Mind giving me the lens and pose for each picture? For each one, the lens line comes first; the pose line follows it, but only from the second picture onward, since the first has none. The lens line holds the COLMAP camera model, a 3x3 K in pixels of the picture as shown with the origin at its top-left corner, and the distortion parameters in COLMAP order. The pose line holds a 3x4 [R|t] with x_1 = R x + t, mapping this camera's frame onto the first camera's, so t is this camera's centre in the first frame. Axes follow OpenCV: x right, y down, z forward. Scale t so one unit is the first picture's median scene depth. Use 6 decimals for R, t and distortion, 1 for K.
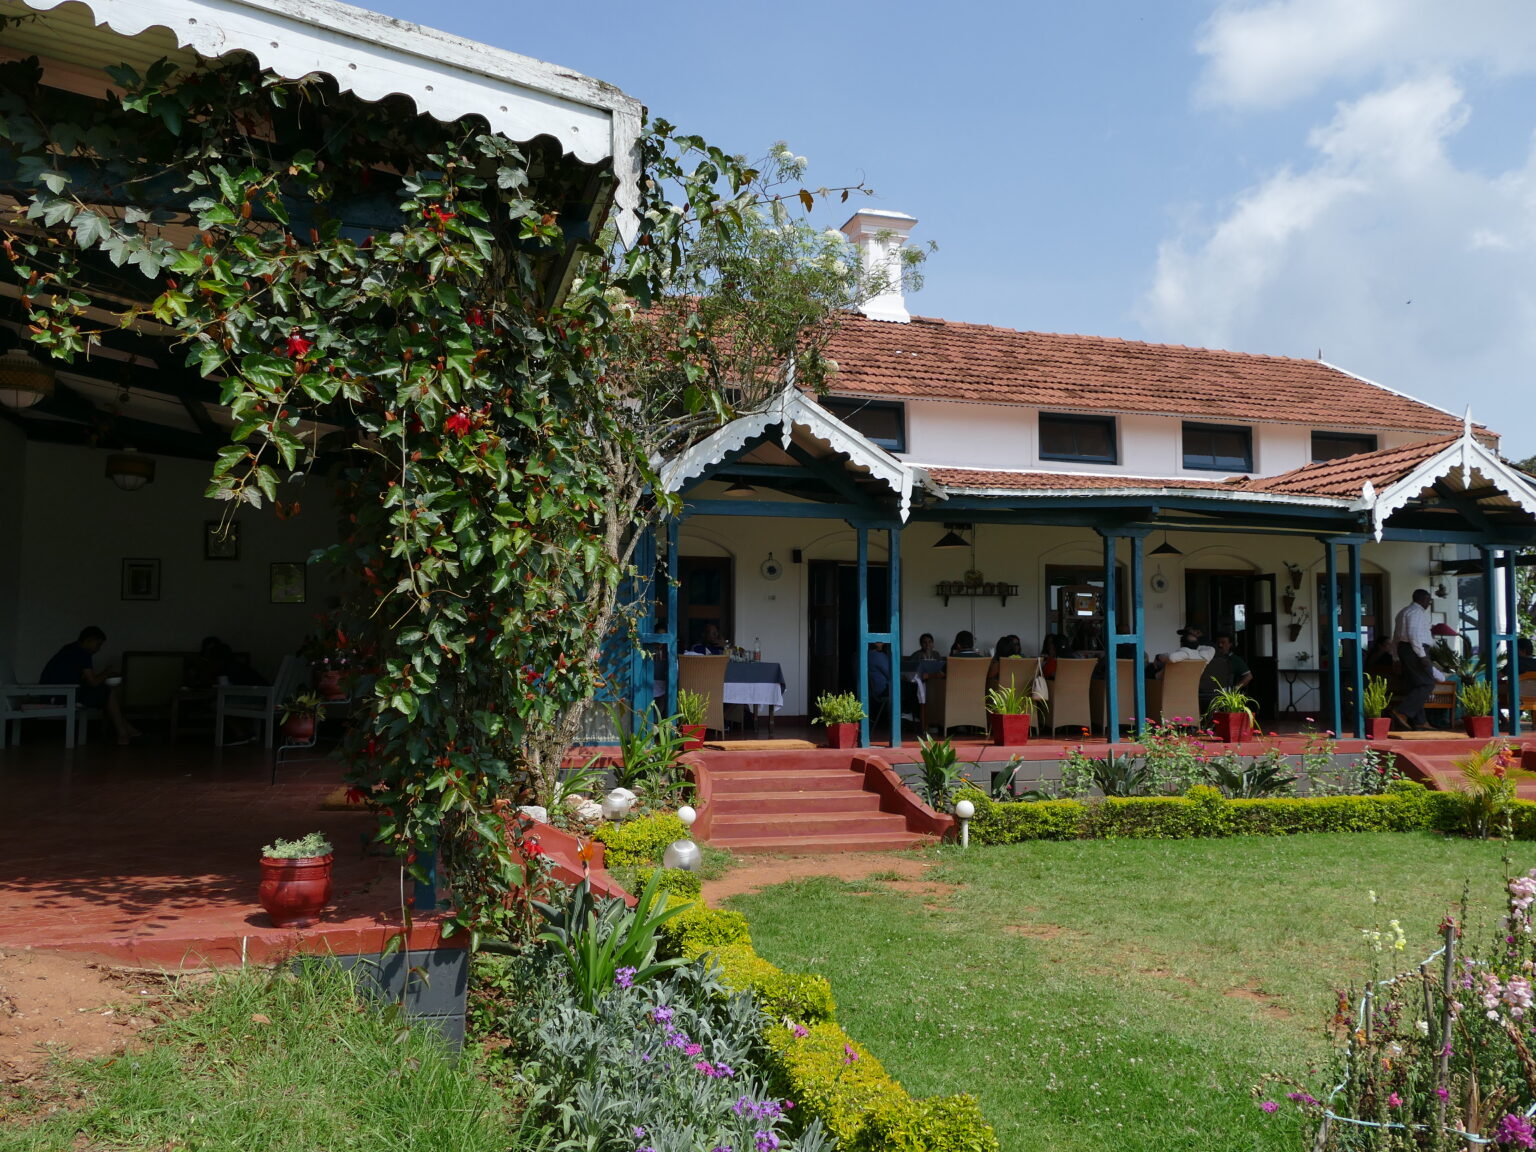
lens RADIAL K [[1233.1, 0, 768.0], [0, 1233.1, 576.0], [0, 0, 1]] dist [-0.023691, 0.016421]
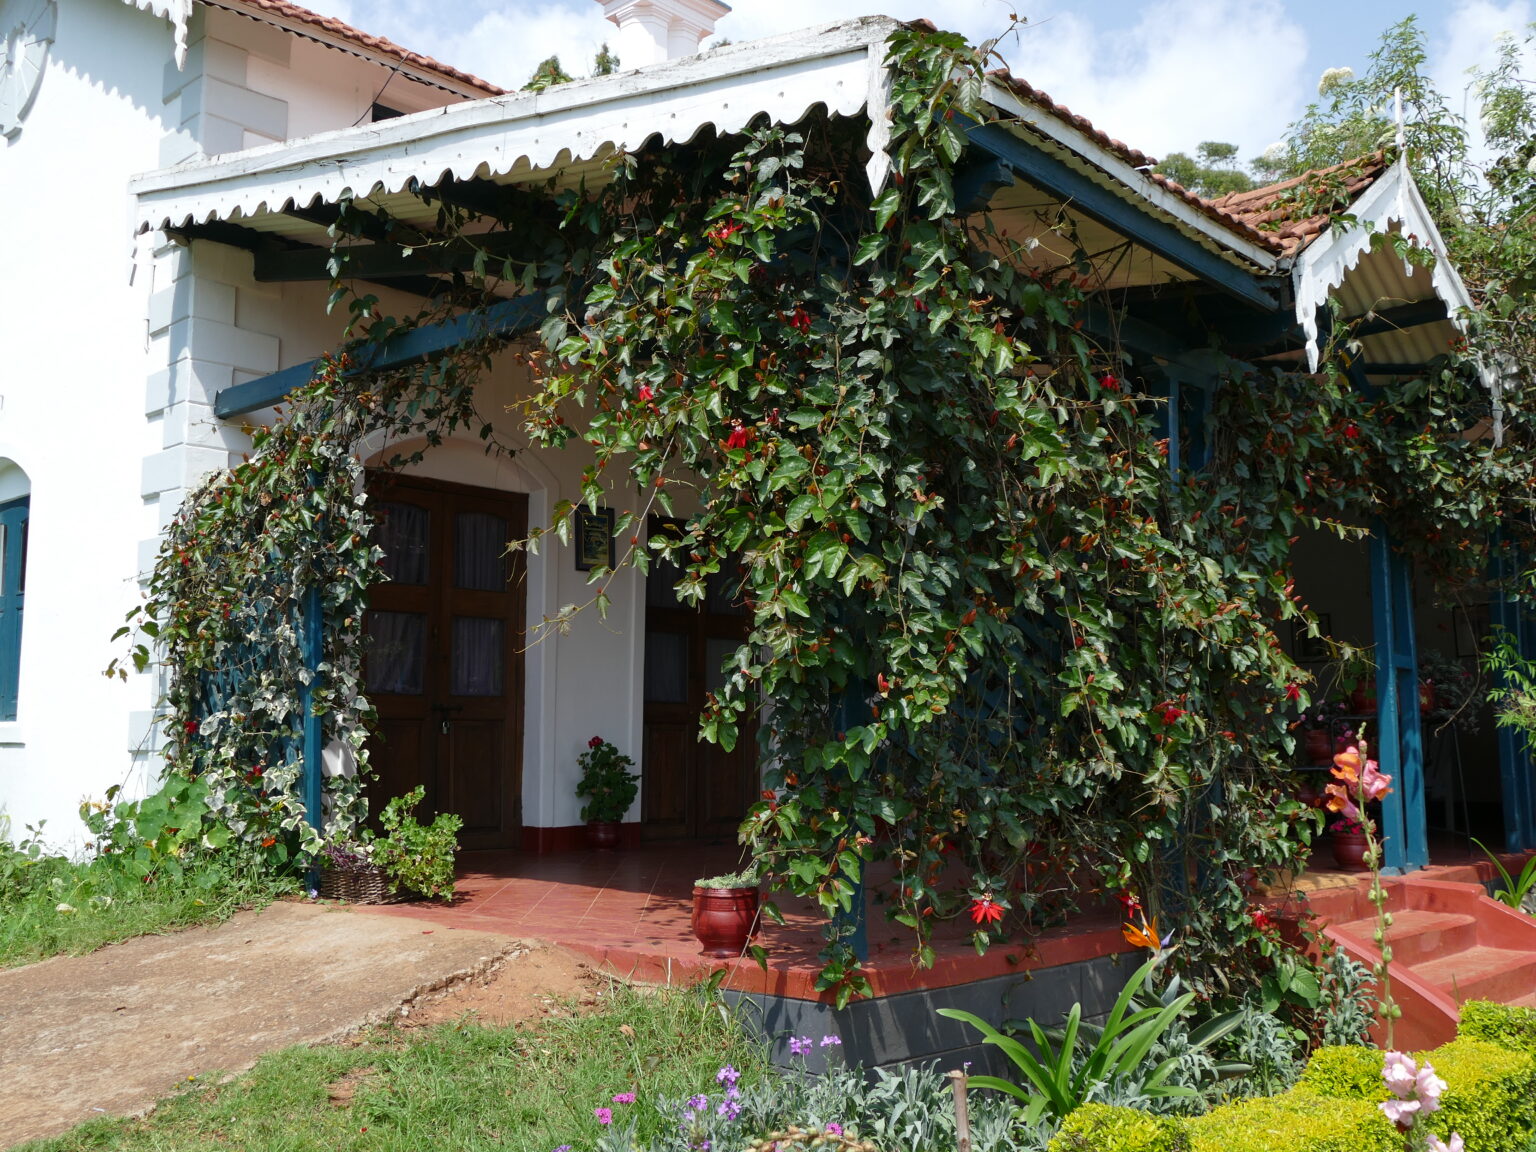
lens RADIAL K [[1467.9, 0, 768.0], [0, 1467.9, 576.0], [0, 0, 1]] dist [-0.004427, -0.001275]
pose [[0.515754, -0.104593, -0.850328, 0.226143], [0.065818, 0.994424, -0.082397, 0.024454], [0.854205, -0.013470, 0.519762, 0.133195]]
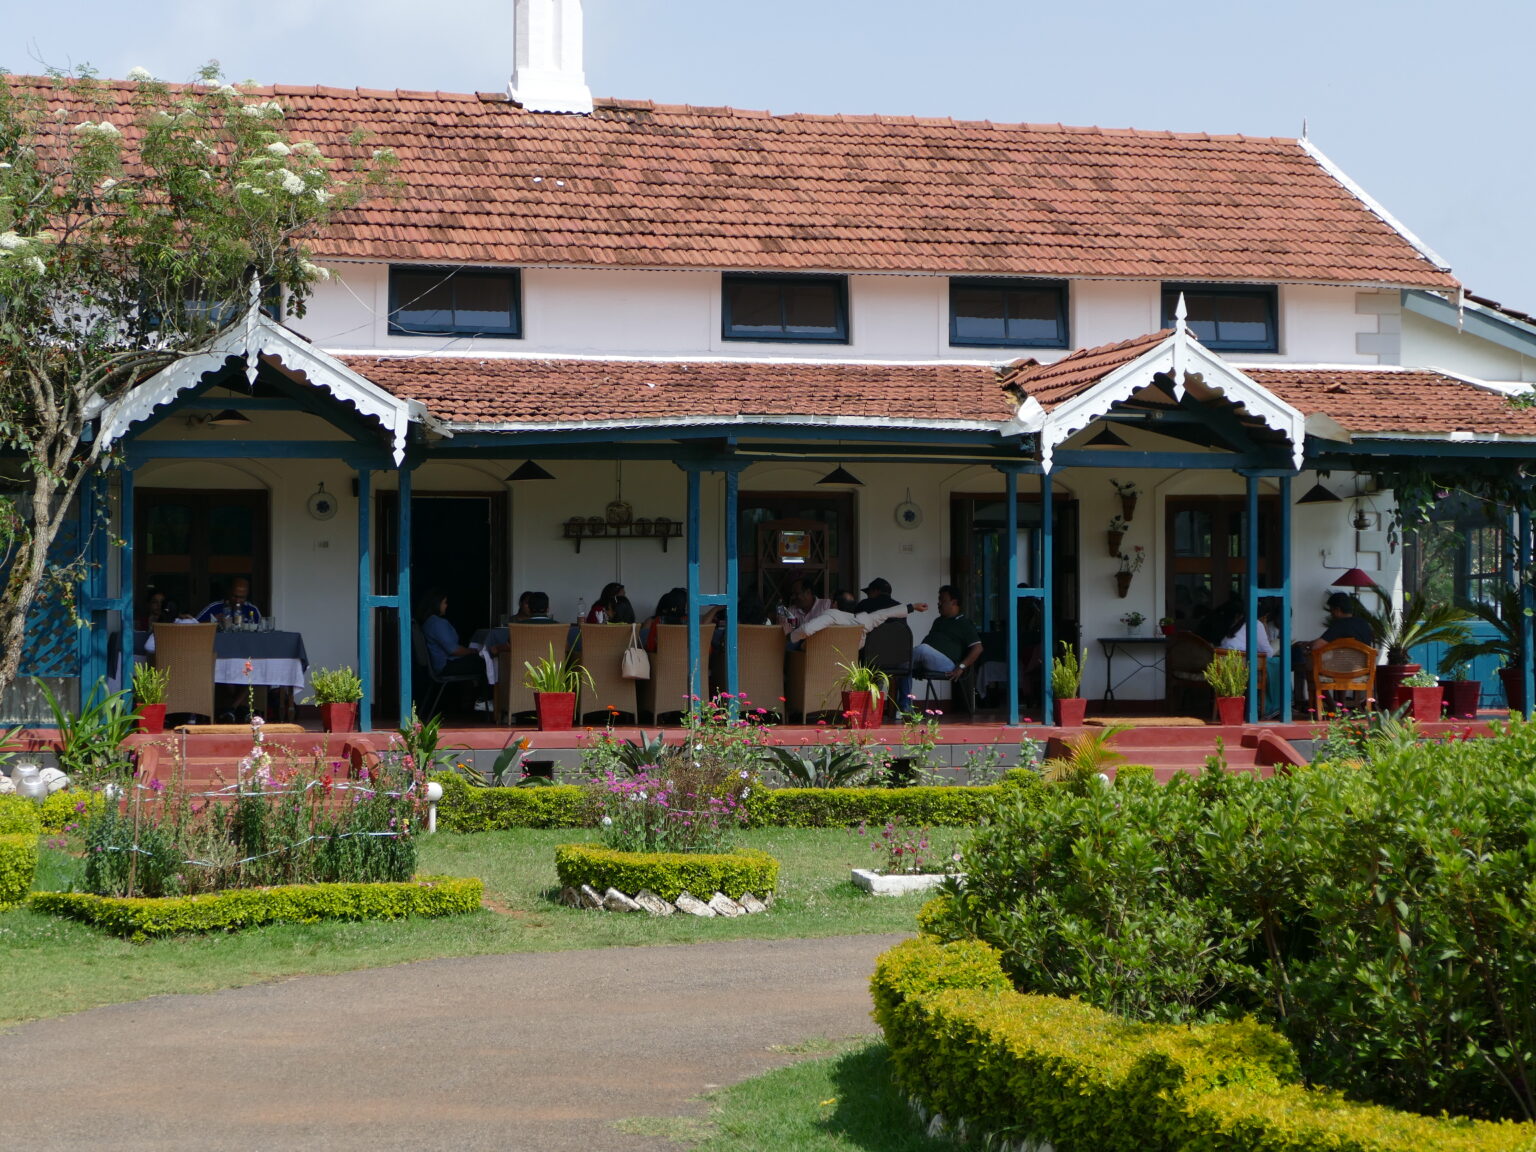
lens RADIAL K [[3272.4, 0, 768.0], [0, 3272.4, 576.0], [0, 0, 1]] dist [-0.079566, 0.353959]
pose [[0.999651, -0.007844, -0.025210, 0.415717], [0.009112, 0.998678, 0.050590, -0.078122], [0.024780, -0.050802, 0.998401, -1.227893]]
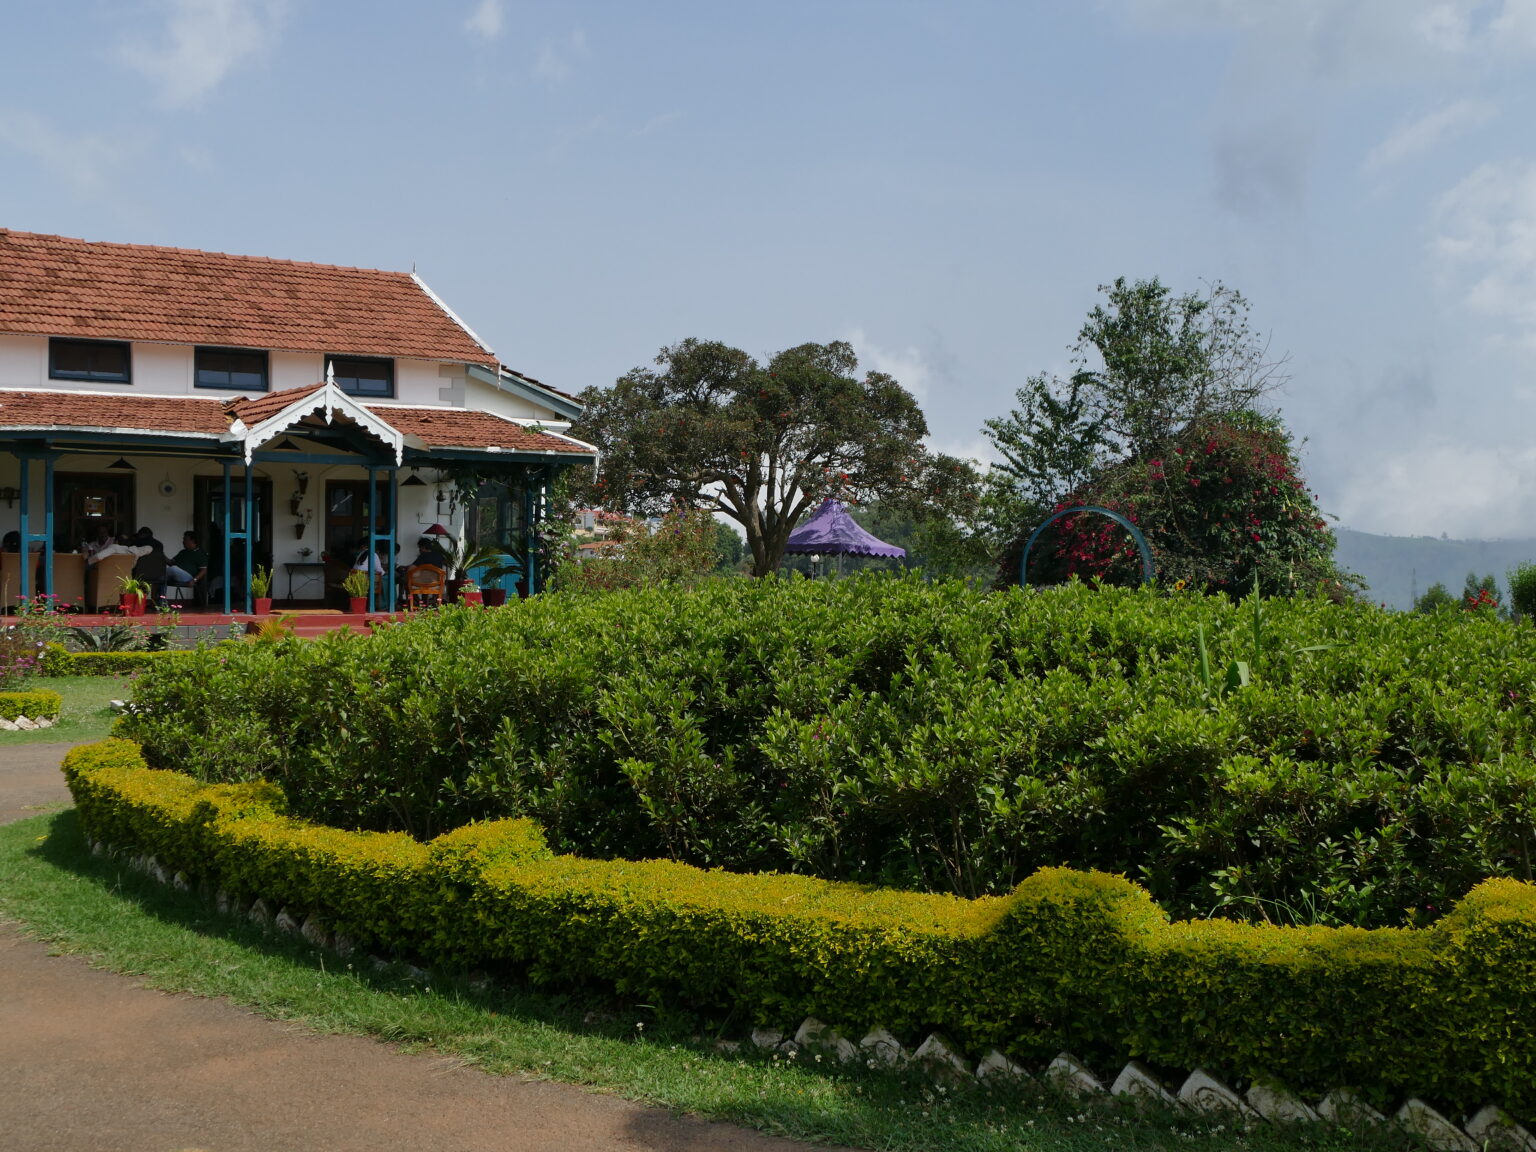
lens RADIAL K [[1898.8, 0, 768.0], [0, 1898.8, 576.0], [0, 0, 1]] dist [-0.038008, 0.043837]
pose [[0.953122, -0.001697, 0.302582, 0.463195], [-0.021550, 0.997064, 0.073474, -0.079177], [-0.301819, -0.076551, 0.950287, -1.254876]]
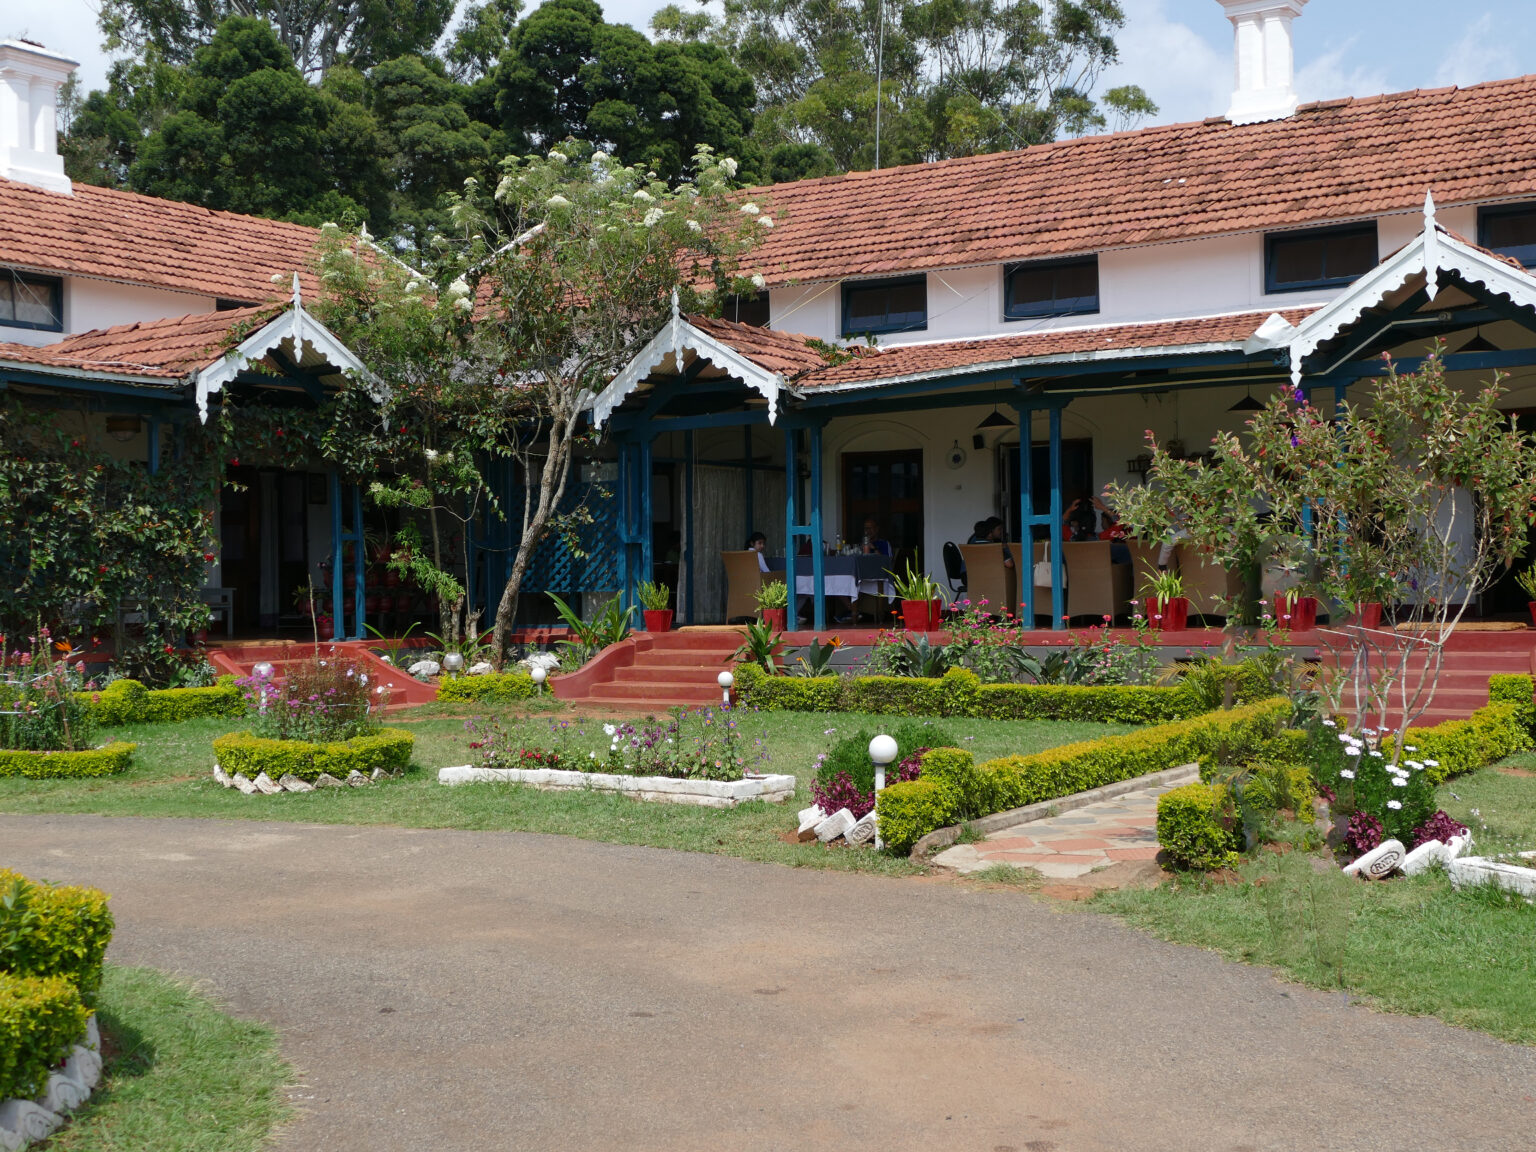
lens RADIAL K [[1936.6, 0, 768.0], [0, 1936.6, 576.0], [0, 0, 1]] dist [-0.040590, 0.107832]
pose [[0.636082, -0.021308, -0.771327, 1.407737], [0.076558, 0.996429, 0.035607, 0.028107], [0.767814, -0.081700, 0.635442, -0.100751]]
